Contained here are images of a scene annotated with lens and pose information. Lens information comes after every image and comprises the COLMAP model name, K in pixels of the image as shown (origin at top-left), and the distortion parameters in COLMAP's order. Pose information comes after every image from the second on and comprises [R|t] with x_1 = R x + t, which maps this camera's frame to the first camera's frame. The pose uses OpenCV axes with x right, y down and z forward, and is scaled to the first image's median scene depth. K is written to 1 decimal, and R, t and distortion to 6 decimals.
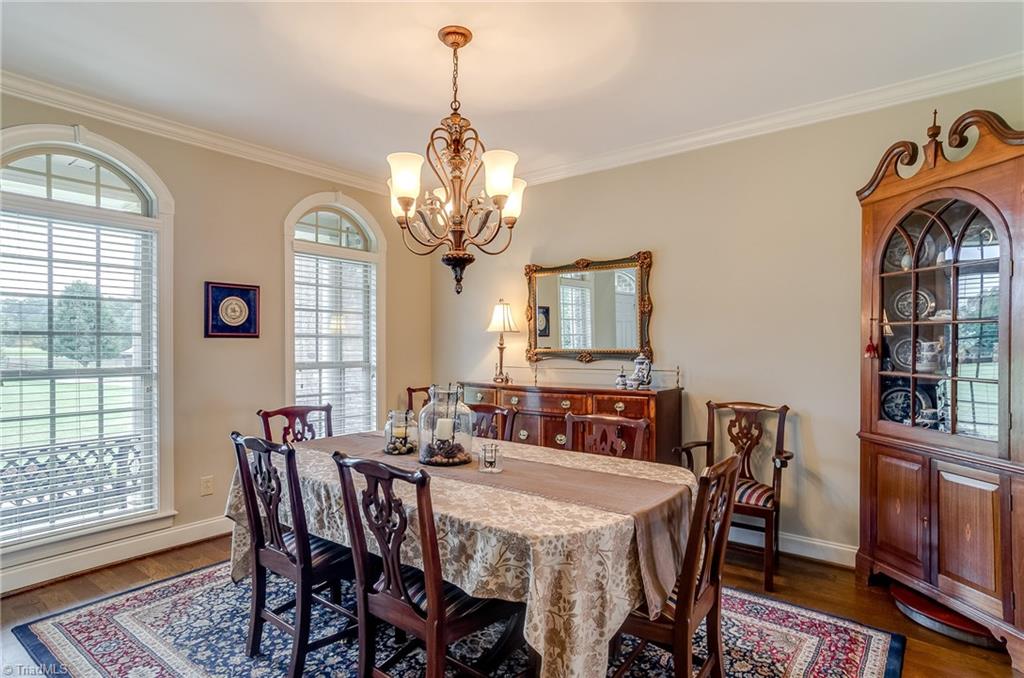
lens RADIAL K [[564.0, 0, 513.6], [0, 564.0, 346.4], [0, 0, 1]] dist [0.002751, 0.001947]
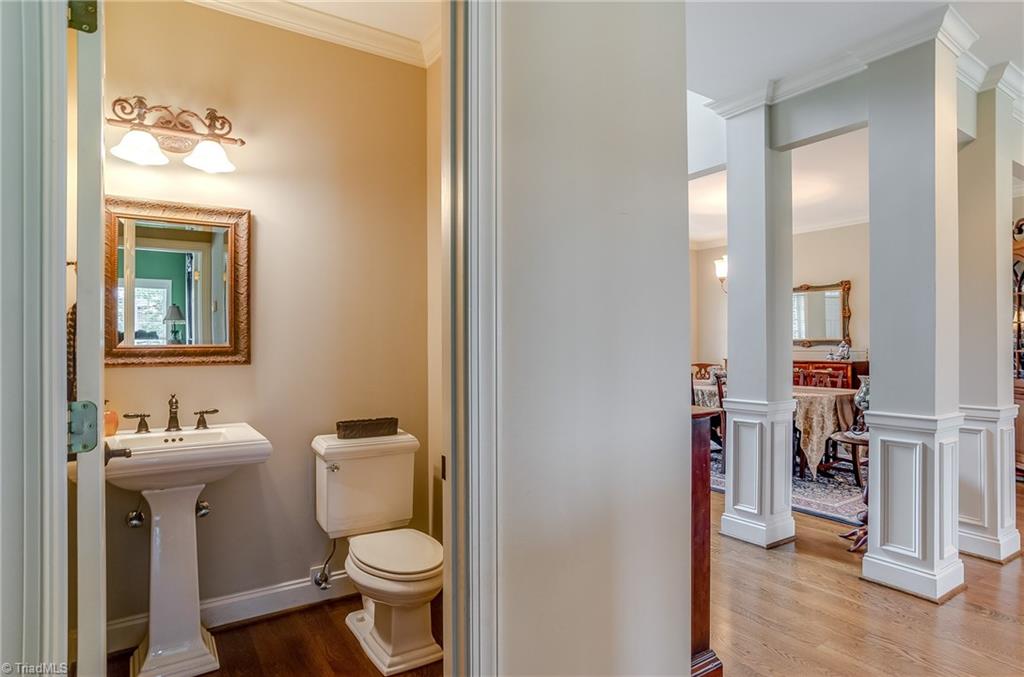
lens RADIAL K [[571.0, 0, 516.0], [0, 571.0, 347.2], [0, 0, 1]] dist [-0.020674, 0.000771]
pose [[0.950256, -0.000002, -0.311470, -0.186488], [0.001087, 0.999994, 0.003308, 0.025042], [0.311468, -0.003482, 0.950250, -0.970726]]
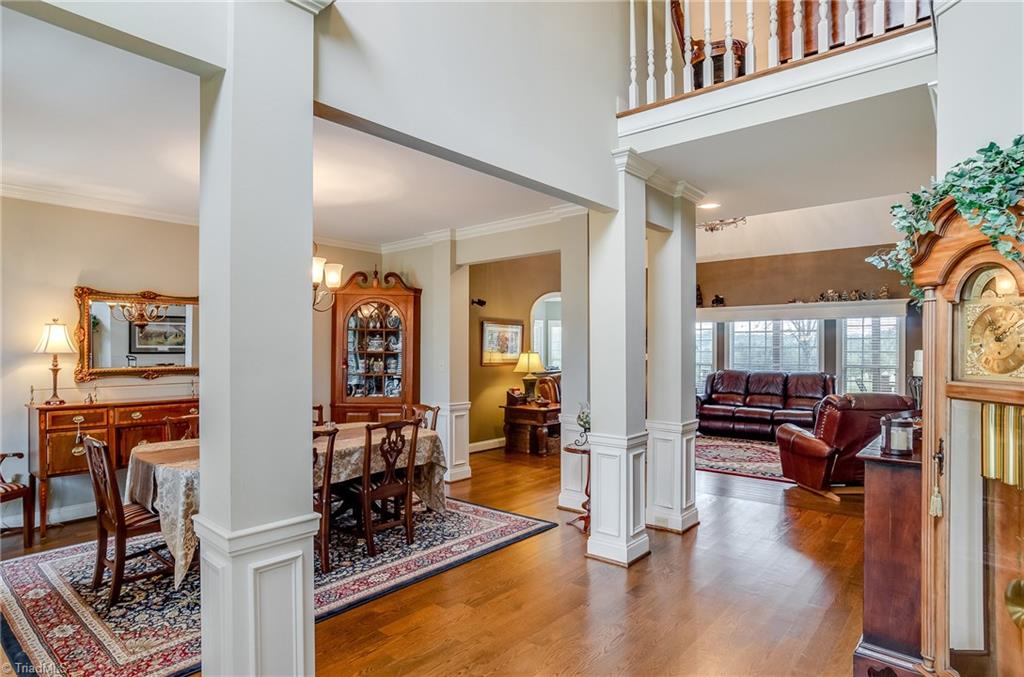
lens RADIAL K [[564.0, 0, 513.6], [0, 564.0, 345.9], [0, 0, 1]] dist [0.002751, 0.001947]
pose [[0.040993, -0.000281, 0.999159, -1.189657], [0.001902, 0.999998, 0.000203, -0.045406], [-0.999158, 0.001892, 0.040993, 0.215236]]
